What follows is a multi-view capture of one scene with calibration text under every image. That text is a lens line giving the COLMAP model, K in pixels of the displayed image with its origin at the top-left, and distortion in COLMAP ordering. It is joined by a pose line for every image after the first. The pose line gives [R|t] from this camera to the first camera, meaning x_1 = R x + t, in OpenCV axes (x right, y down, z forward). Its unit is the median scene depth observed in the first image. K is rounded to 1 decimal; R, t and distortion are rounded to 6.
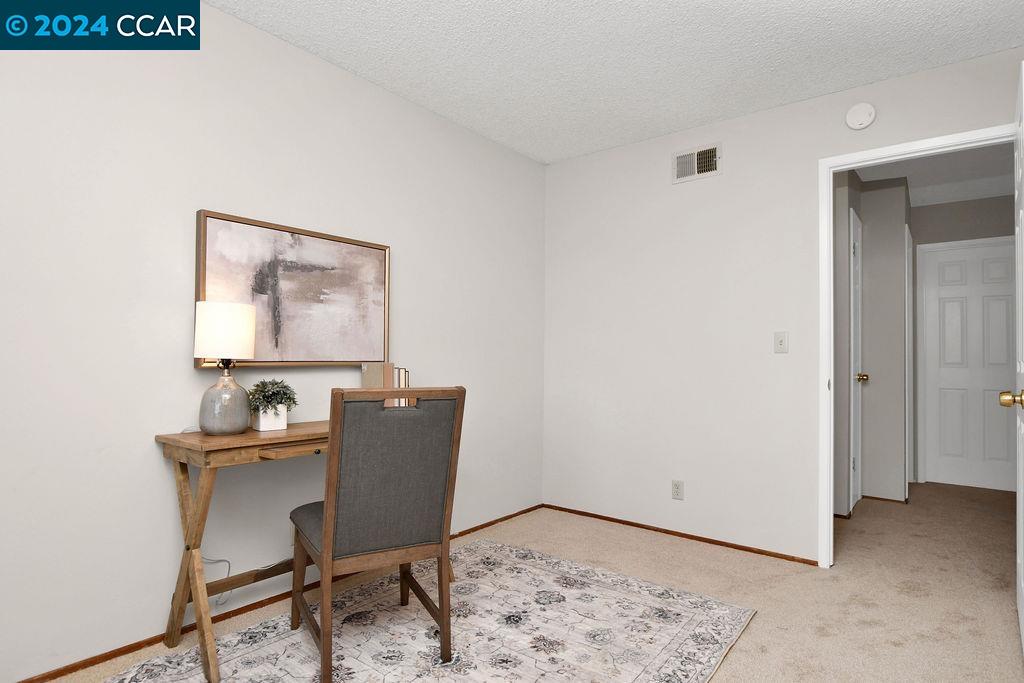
lens RADIAL K [[553.3, 0, 505.3], [0, 553.3, 348.3], [0, 0, 1]] dist [-0.023075, 0.003868]
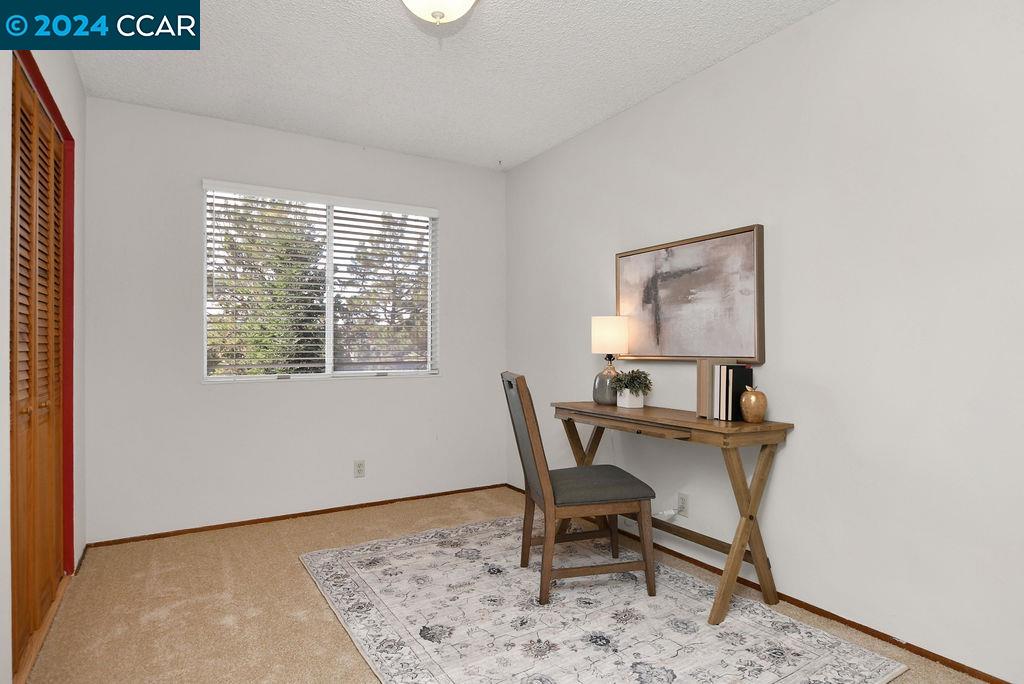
lens RADIAL K [[581.4, 0, 516.7], [0, 581.4, 346.4], [0, 0, 1]] dist [-0.006234, -0.000130]
pose [[-0.328367, -0.015857, -0.944417, 0.898992], [0.009388, 0.999755, -0.020050, 0.024189], [0.944503, -0.015450, -0.328138, 1.105761]]
